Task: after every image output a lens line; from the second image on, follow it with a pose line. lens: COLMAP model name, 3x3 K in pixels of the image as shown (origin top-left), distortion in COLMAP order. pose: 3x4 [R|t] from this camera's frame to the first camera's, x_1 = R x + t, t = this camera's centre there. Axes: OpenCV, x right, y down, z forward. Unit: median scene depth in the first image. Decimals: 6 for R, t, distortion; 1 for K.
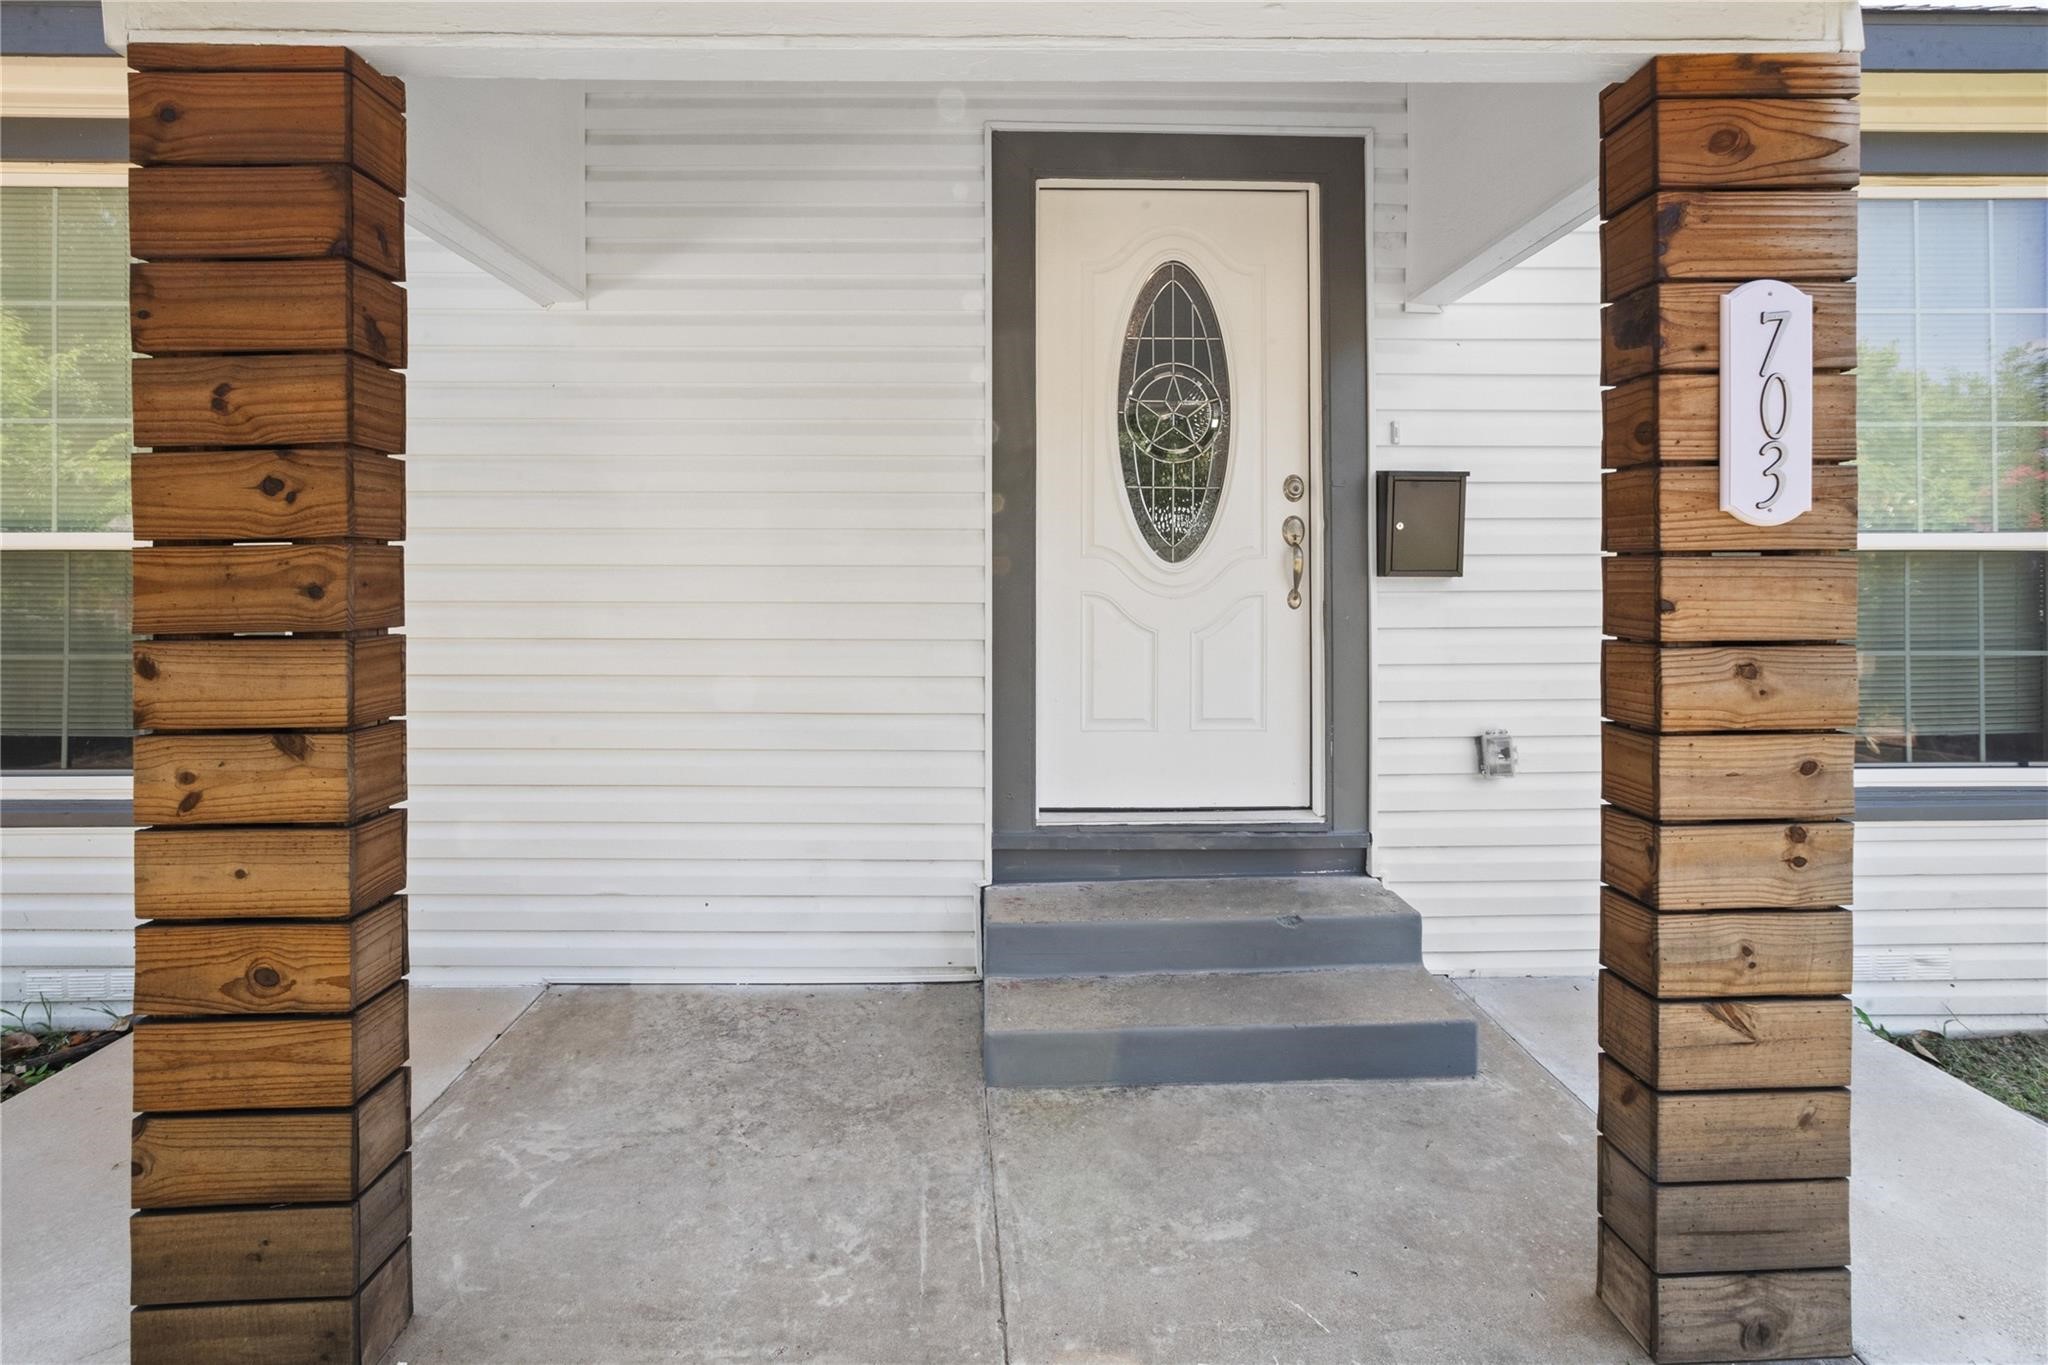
lens RADIAL K [[986.6, 0, 1016.1], [0, 986.6, 545.4], [0, 0, 1]] dist [0.003429, 0.000750]
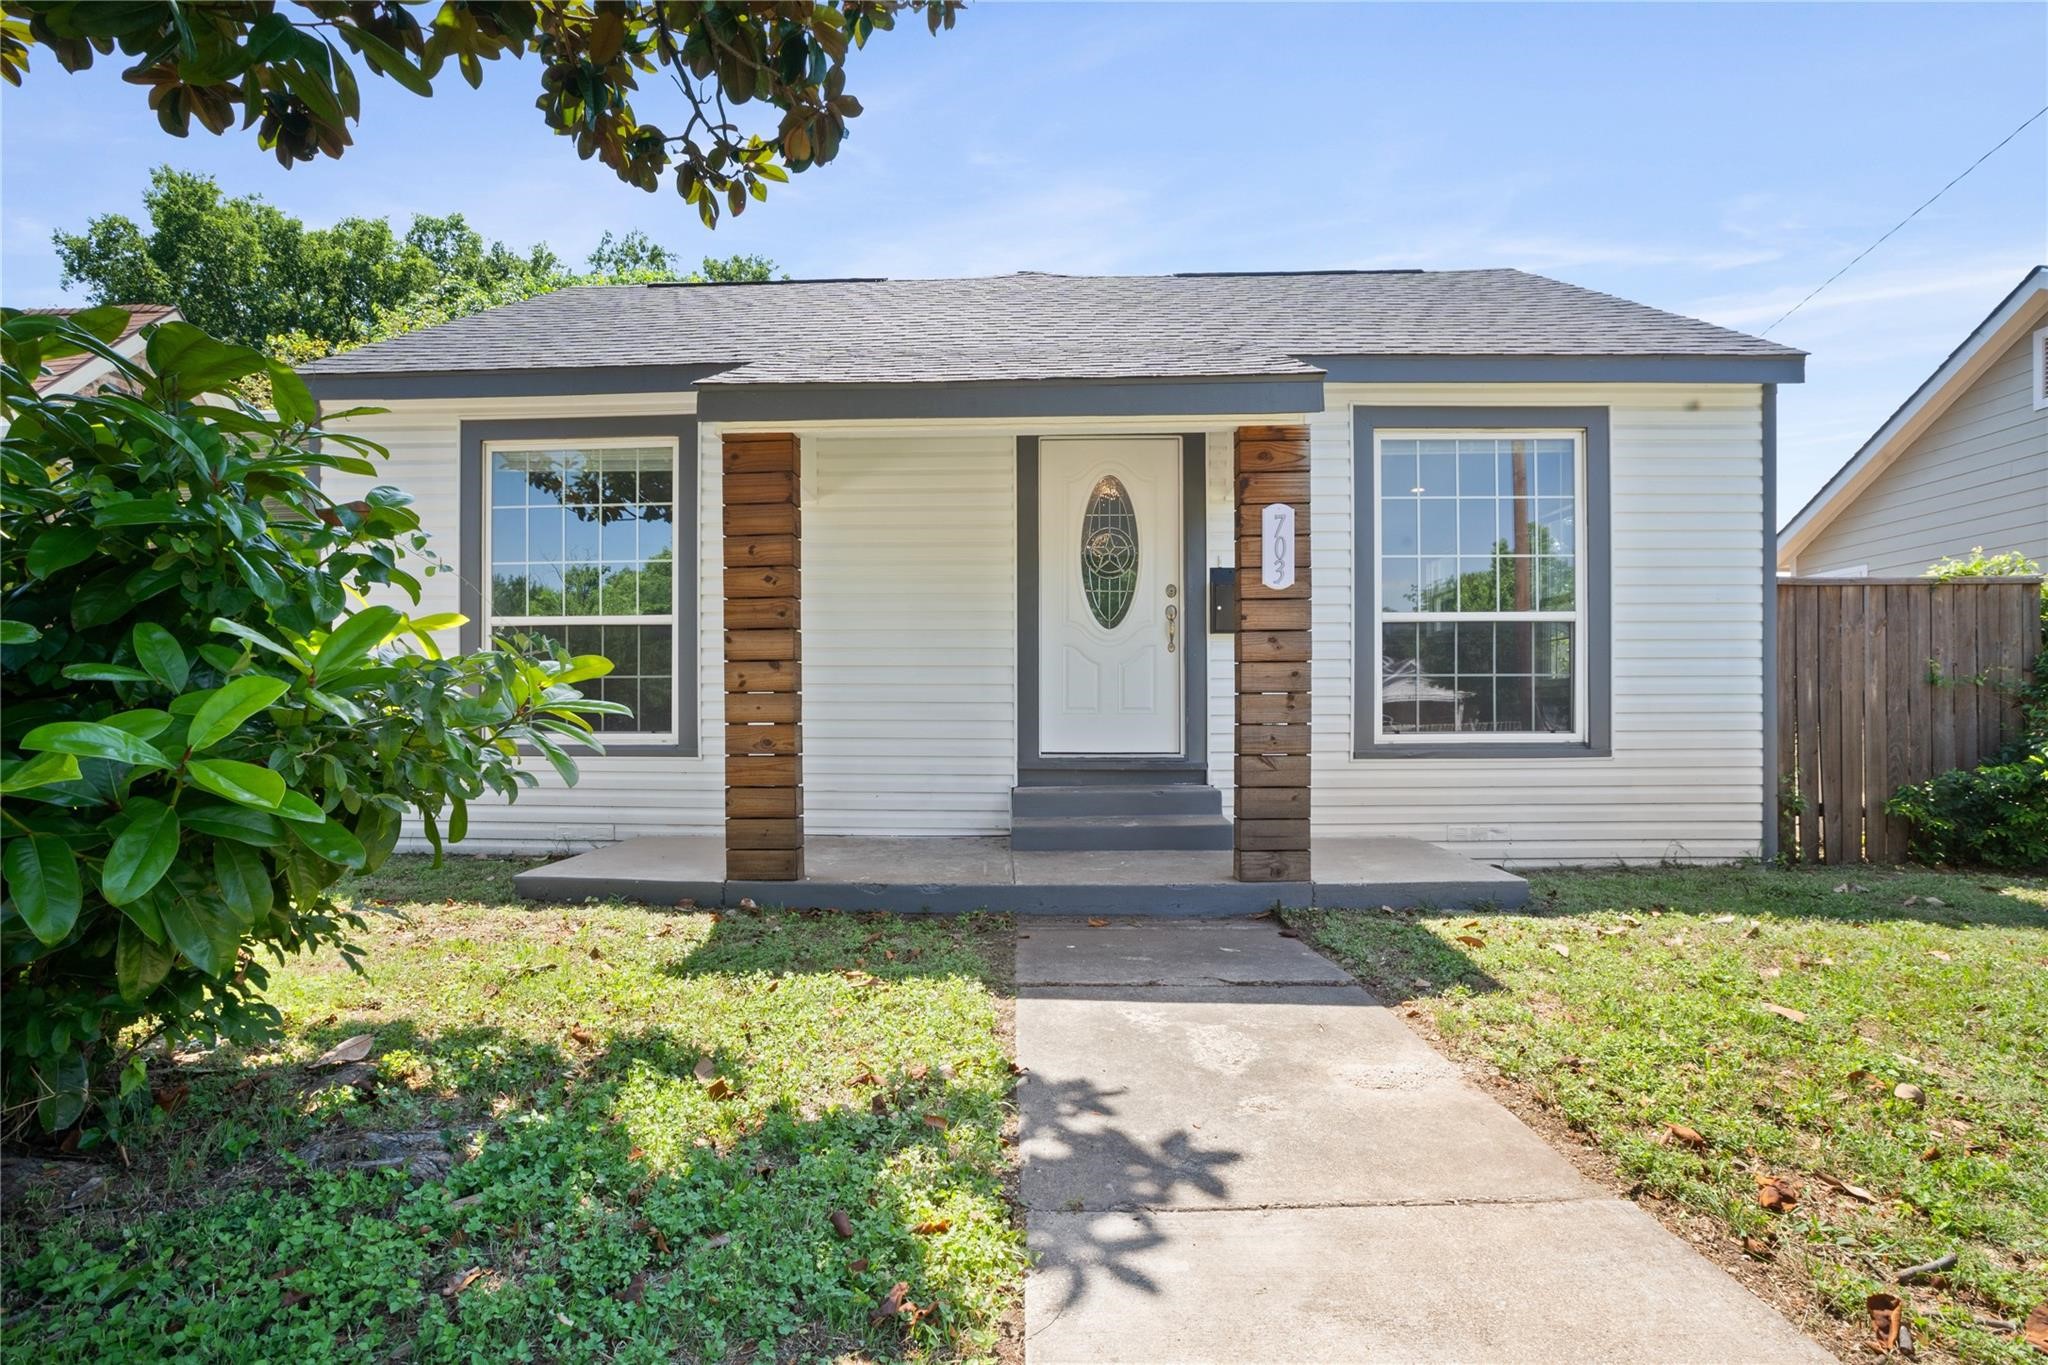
lens RADIAL K [[986.6, 0, 1022.2], [0, 986.6, 679.9], [0, 0, 1]] dist [0.003429, 0.000750]
pose [[0.998829, -0.002752, -0.048309, 0.142655], [0.002276, 0.999948, -0.009910, 0.248208], [0.048334, 0.009789, 0.998783, -1.744582]]
